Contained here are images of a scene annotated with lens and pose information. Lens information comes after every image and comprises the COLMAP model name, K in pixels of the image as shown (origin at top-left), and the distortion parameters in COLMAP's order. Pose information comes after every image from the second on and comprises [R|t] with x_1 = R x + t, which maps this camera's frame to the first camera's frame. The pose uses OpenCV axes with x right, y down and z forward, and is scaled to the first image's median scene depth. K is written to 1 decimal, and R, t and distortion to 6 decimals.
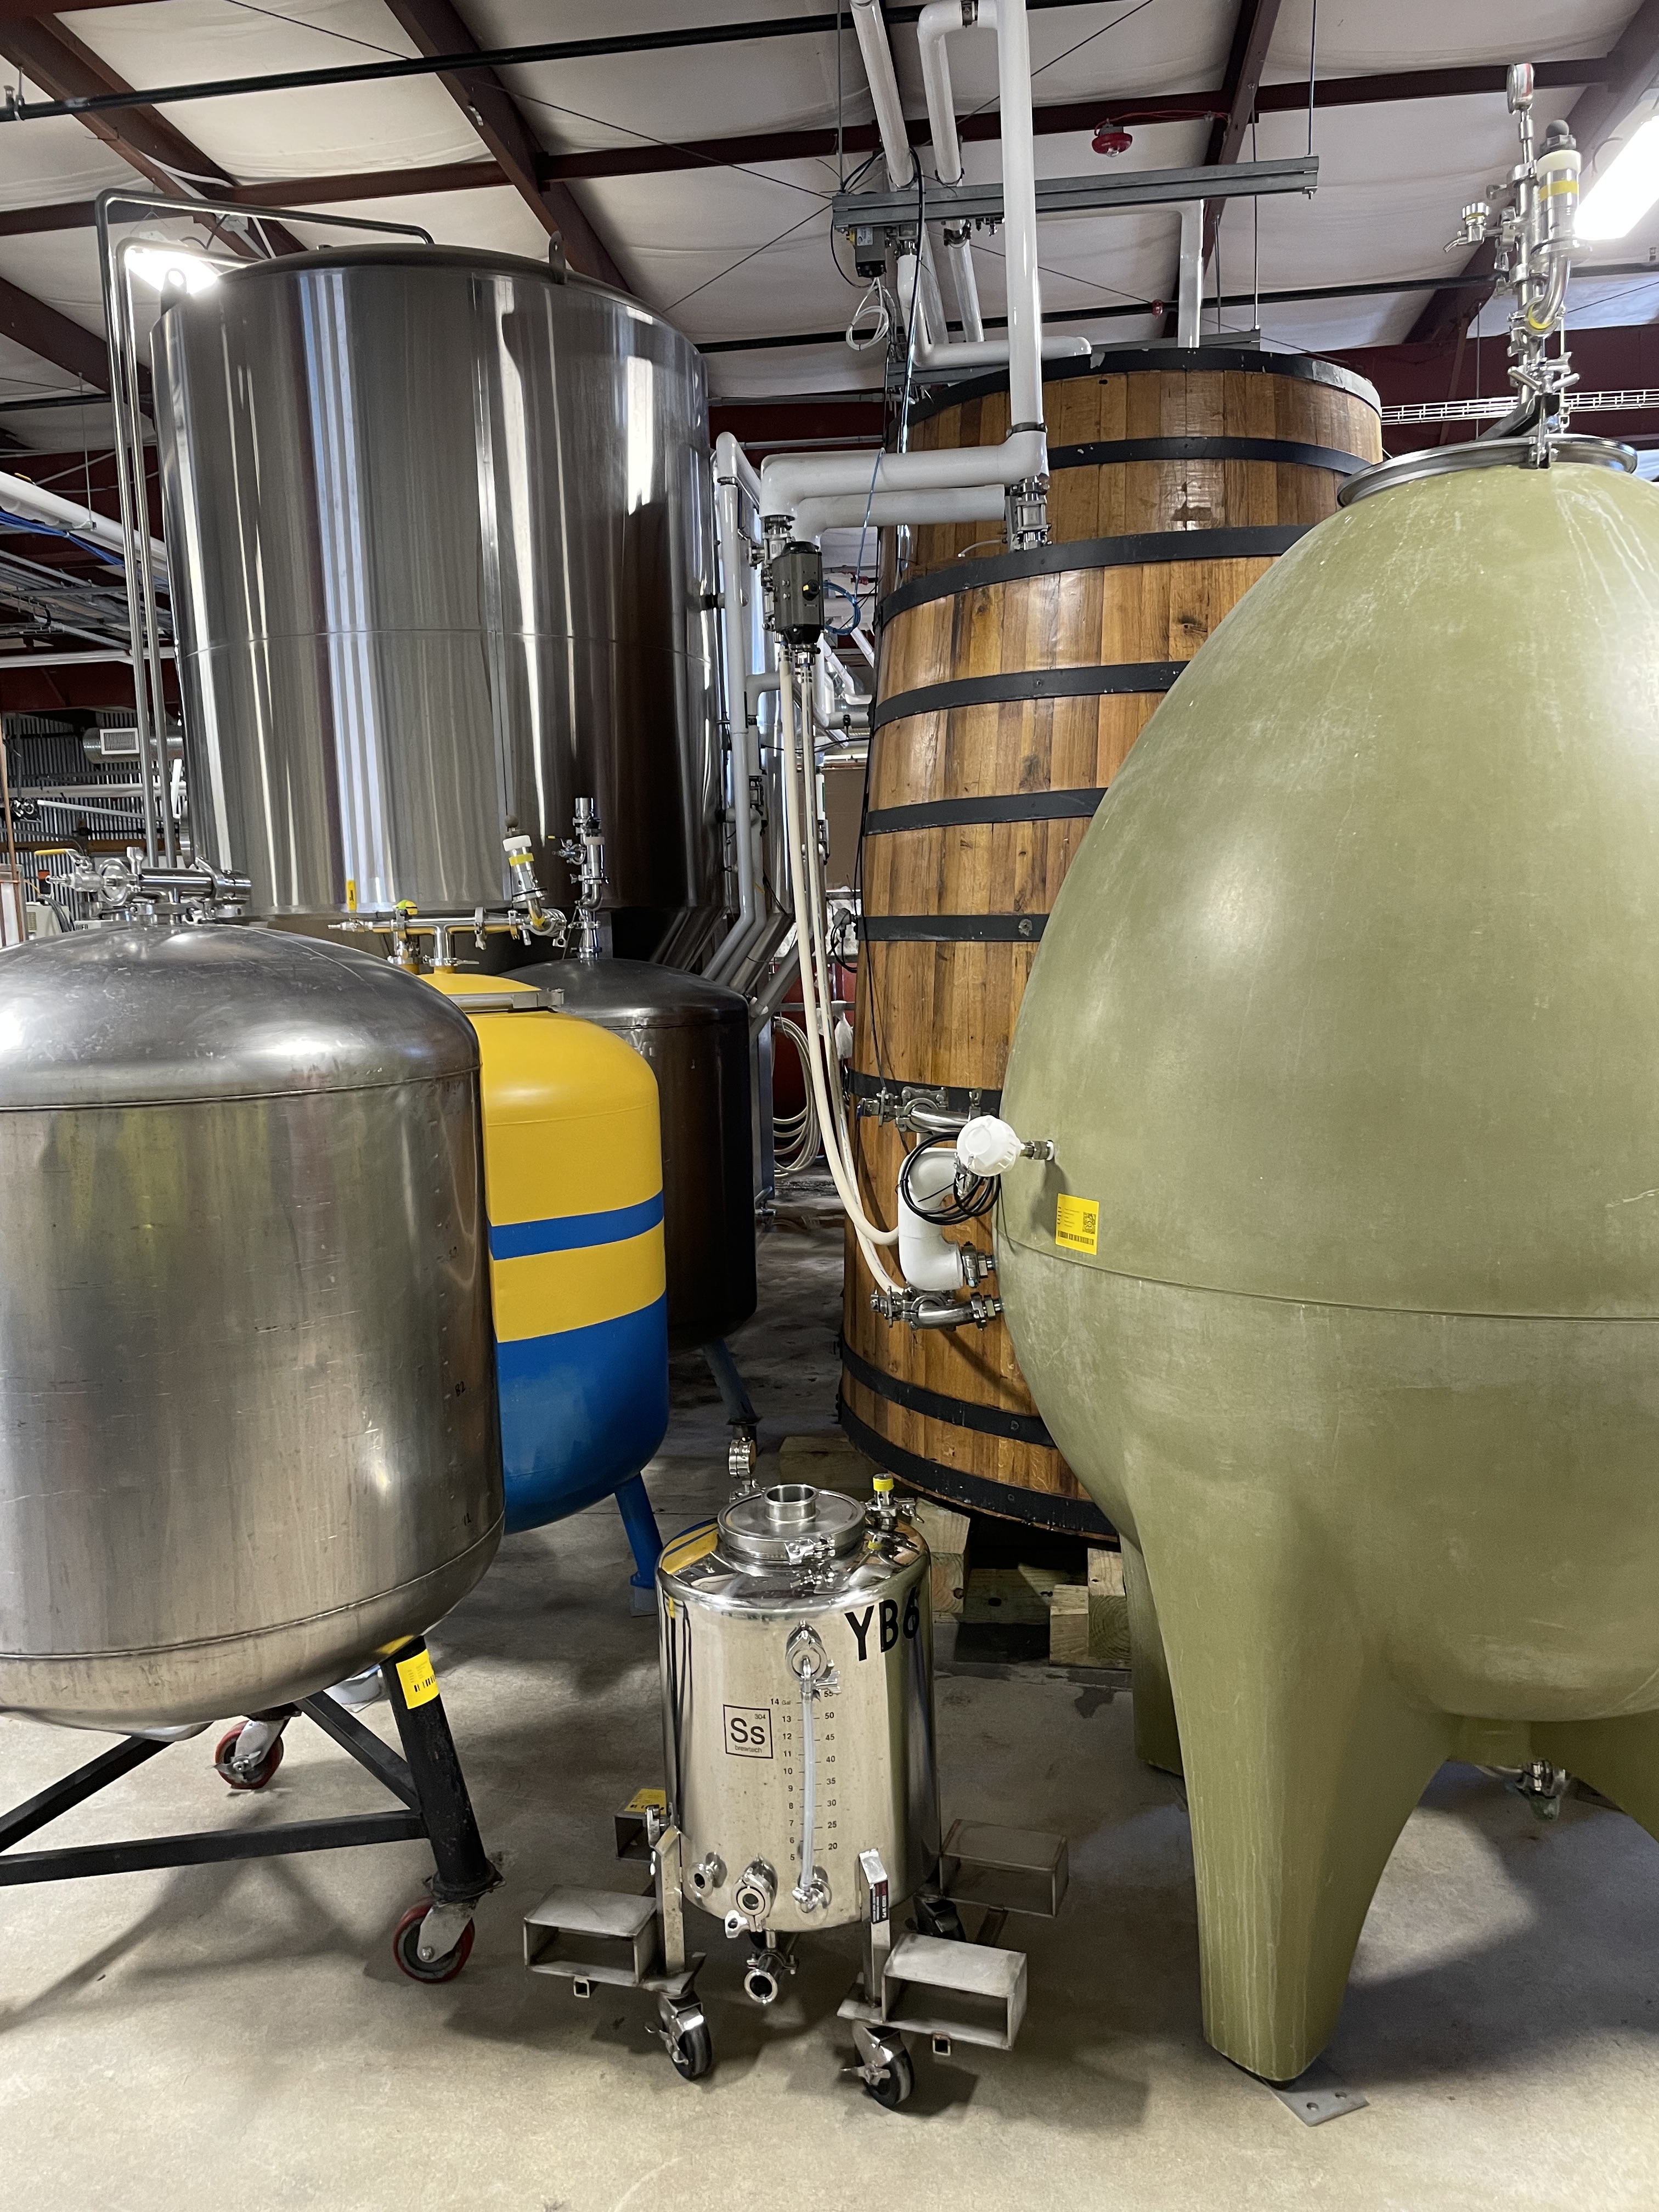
lens RADIAL K [[1687.9, 0, 832.6], [0, 1687.9, 1109.8], [0, 0, 1]] dist [0.023554, -0.023470]
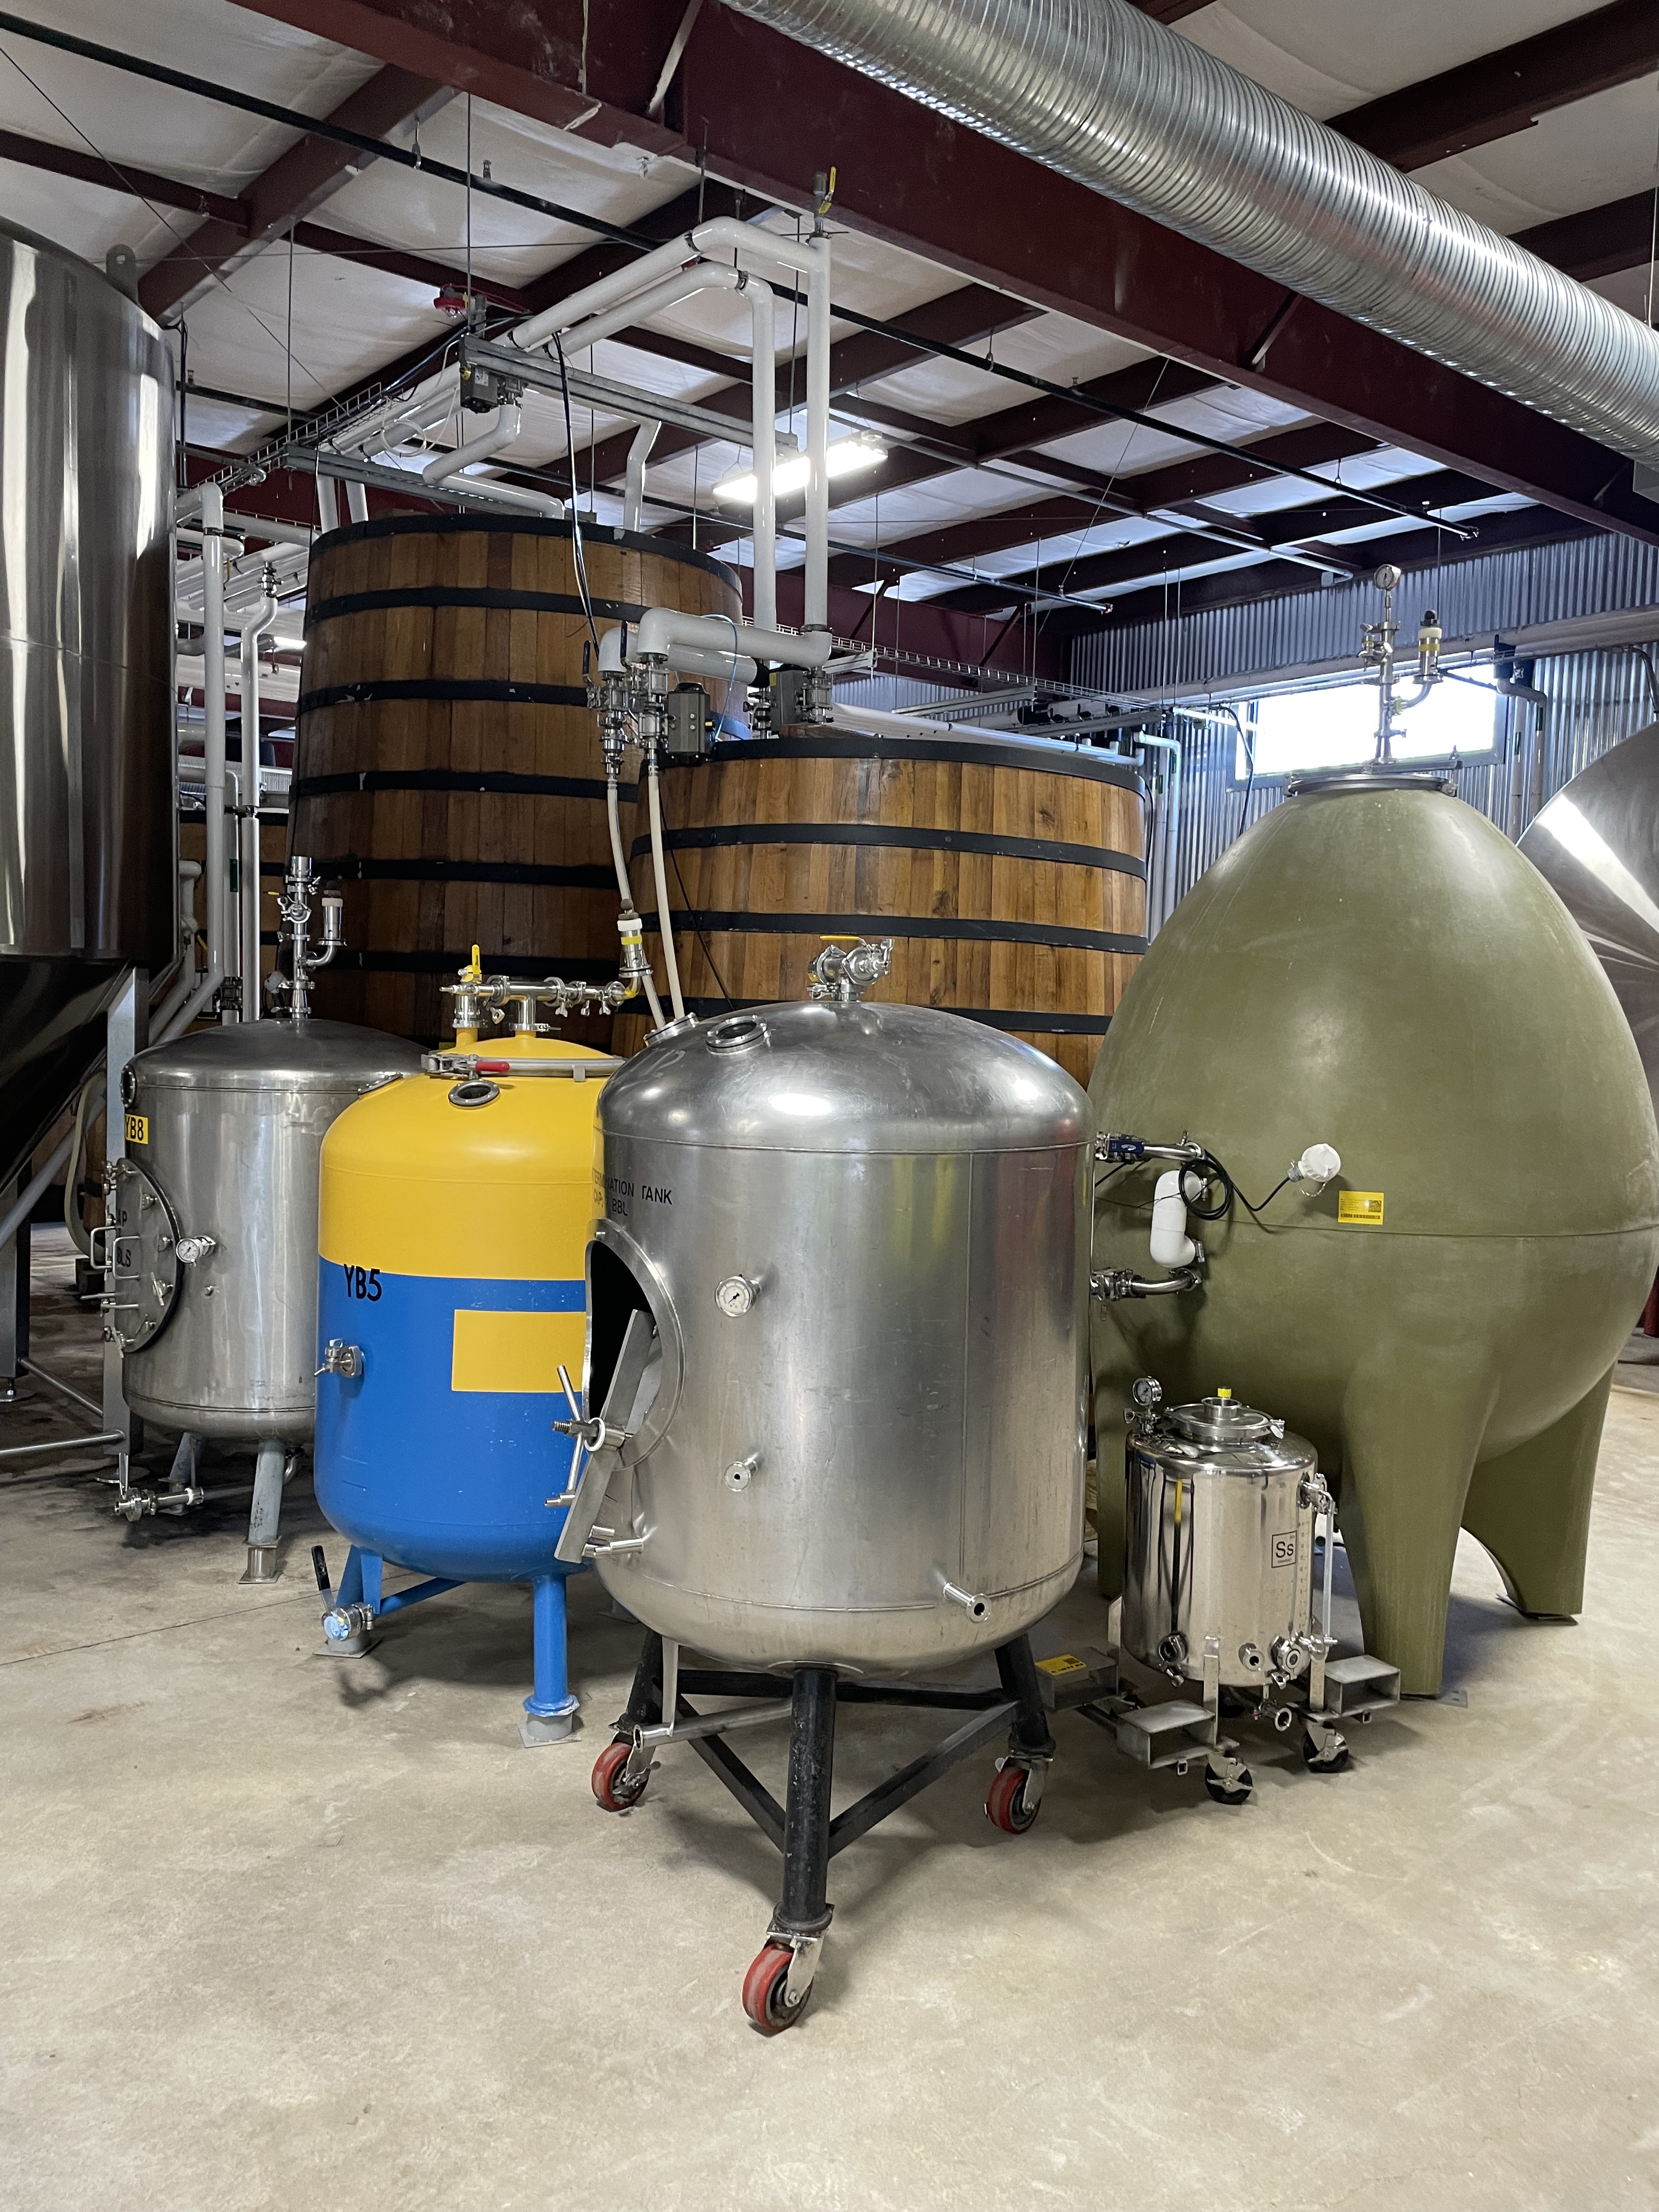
lens RADIAL K [[1687.9, 0, 829.0], [0, 1687.9, 1103.6], [0, 0, 1]] dist [0.023554, -0.023470]
pose [[0.684843, 0.001784, 0.728689, -1.352462], [0.032489, 0.998928, -0.032980, 0.002164], [-0.727966, 0.046260, 0.684050, 0.220135]]
